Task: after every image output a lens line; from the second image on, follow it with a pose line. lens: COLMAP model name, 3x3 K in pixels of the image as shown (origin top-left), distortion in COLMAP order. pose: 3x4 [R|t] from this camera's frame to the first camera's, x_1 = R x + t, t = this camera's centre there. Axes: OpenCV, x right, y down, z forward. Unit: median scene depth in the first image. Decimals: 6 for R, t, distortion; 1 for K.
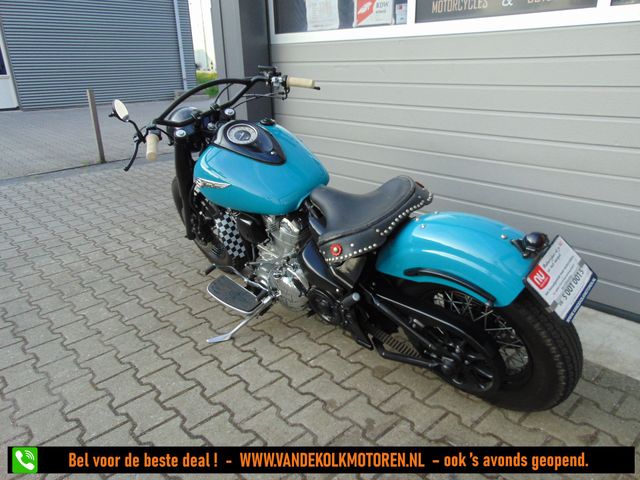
lens RADIAL K [[480.3, 0, 320.0], [0, 480.3, 240.0], [0, 0, 1]] dist [-0.026966, 0.068681]
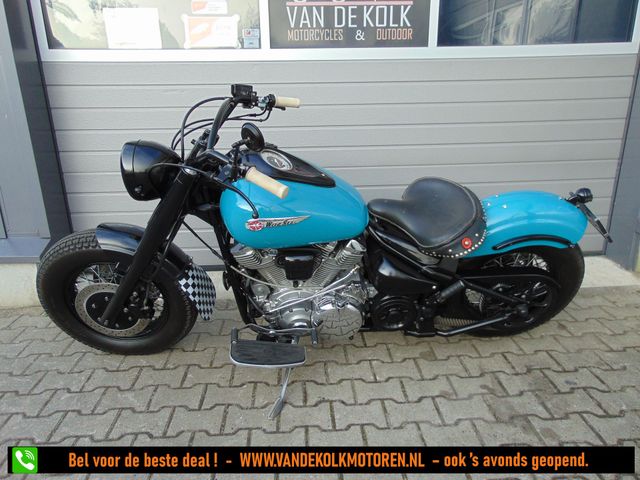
lens RADIAL K [[478.6, 0, 320.0], [0, 478.6, 240.0], [0, 0, 1]] dist [-0.026864, 0.066317]
pose [[0.644962, -0.223261, 0.730876, -0.715921], [0.269777, 0.961317, 0.055588, -0.101495], [-0.715014, 0.161322, 0.680243, 0.353649]]
